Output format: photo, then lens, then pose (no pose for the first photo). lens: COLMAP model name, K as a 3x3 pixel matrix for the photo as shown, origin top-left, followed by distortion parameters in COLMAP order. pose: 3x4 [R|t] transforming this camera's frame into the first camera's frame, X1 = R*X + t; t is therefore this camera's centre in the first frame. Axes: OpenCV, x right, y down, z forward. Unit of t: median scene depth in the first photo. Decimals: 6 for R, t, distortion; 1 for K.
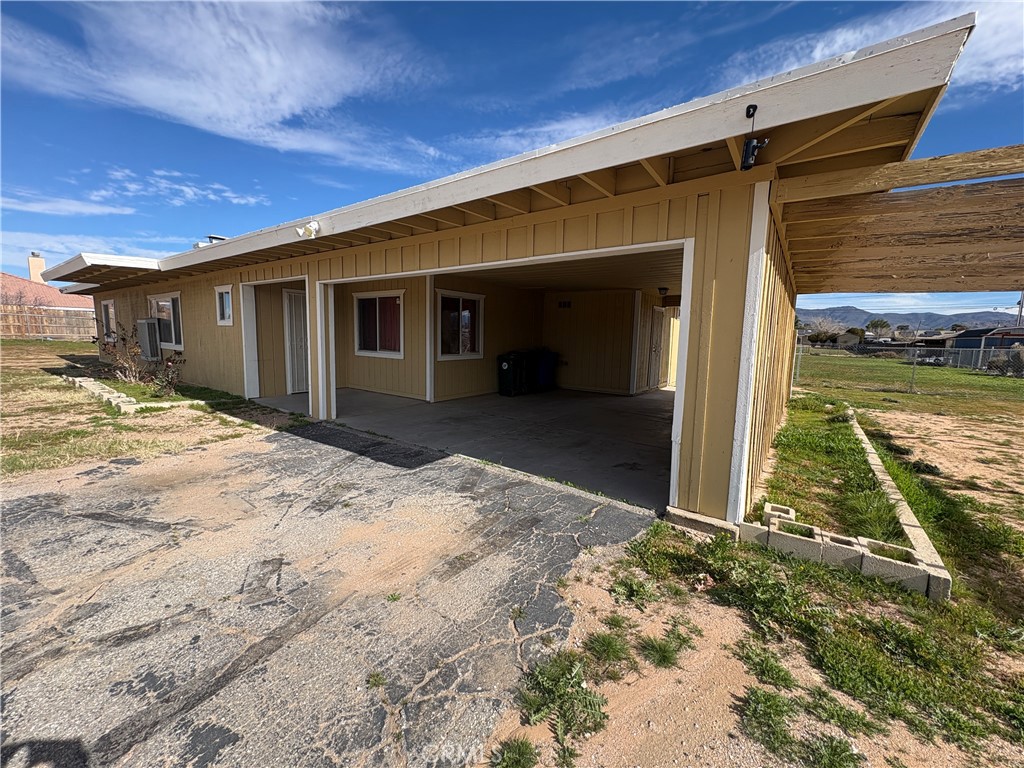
lens RADIAL K [[408.9, 0, 511.9], [0, 408.9, 380.9], [0, 0, 1]] dist [-0.001603, 0.000029]
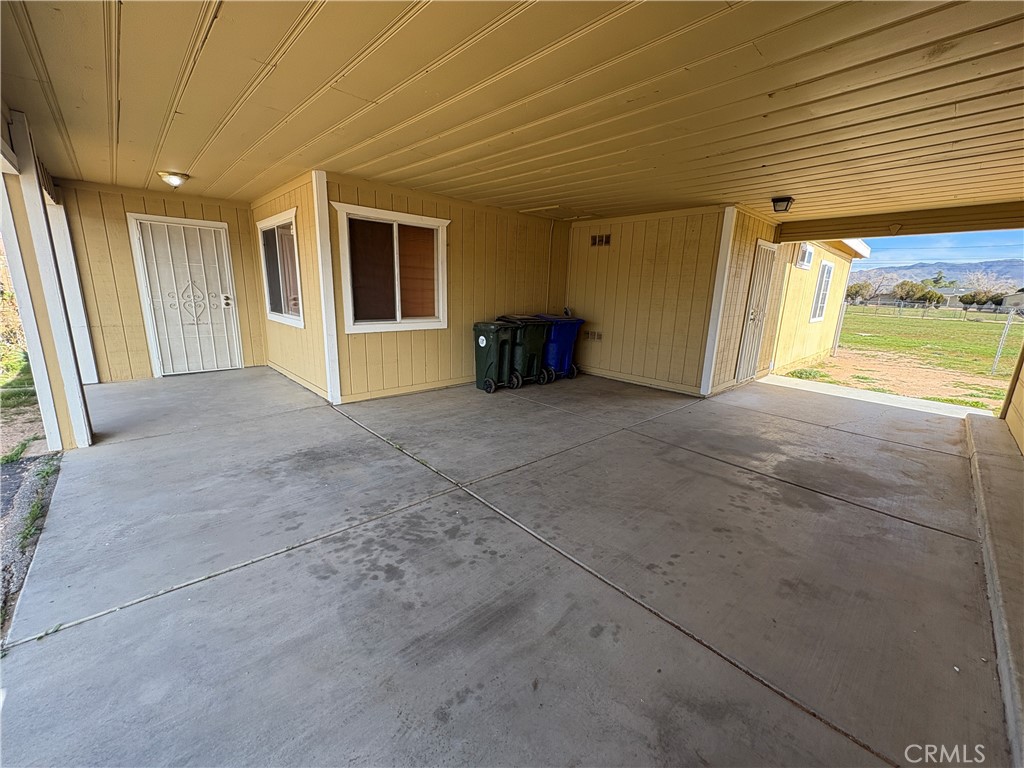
lens RADIAL K [[408.9, 0, 511.2], [0, 408.9, 384.6], [0, 0, 1]] dist [-0.001603, 0.000029]
pose [[0.982956, 0.045201, -0.178195, 0.124928], [-0.025549, 0.993484, 0.111074, -0.037809], [0.182055, -0.104628, 0.977706, 0.375786]]
